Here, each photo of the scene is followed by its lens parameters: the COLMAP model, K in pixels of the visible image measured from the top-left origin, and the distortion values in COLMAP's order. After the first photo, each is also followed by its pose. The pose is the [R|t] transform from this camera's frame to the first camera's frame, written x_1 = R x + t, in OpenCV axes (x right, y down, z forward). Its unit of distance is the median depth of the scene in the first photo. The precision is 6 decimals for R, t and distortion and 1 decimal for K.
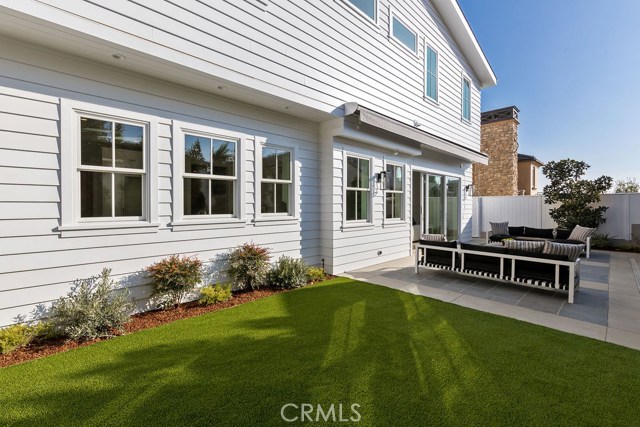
lens RADIAL K [[280.3, 0, 318.8], [0, 280.3, 210.5], [0, 0, 1]] dist [0.001474, 0.000792]
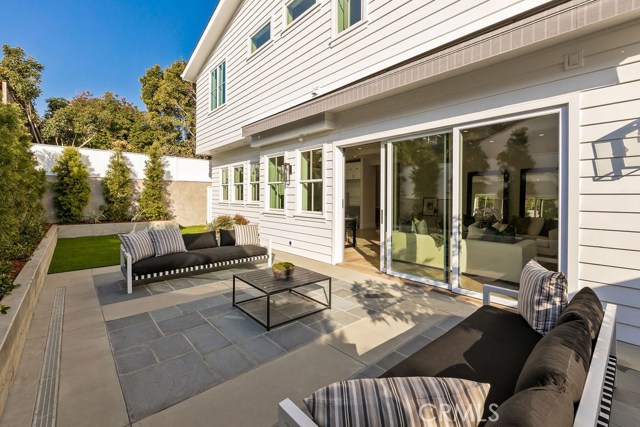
lens RADIAL K [[280.3, 0, 318.9], [0, 280.3, 207.6], [0, 0, 1]] dist [0.001474, 0.000792]
pose [[-0.043193, 0.022821, -0.998806, 1.167475], [-0.016368, 0.999589, 0.023546, -0.005224], [0.998933, 0.017366, -0.042802, 1.076579]]
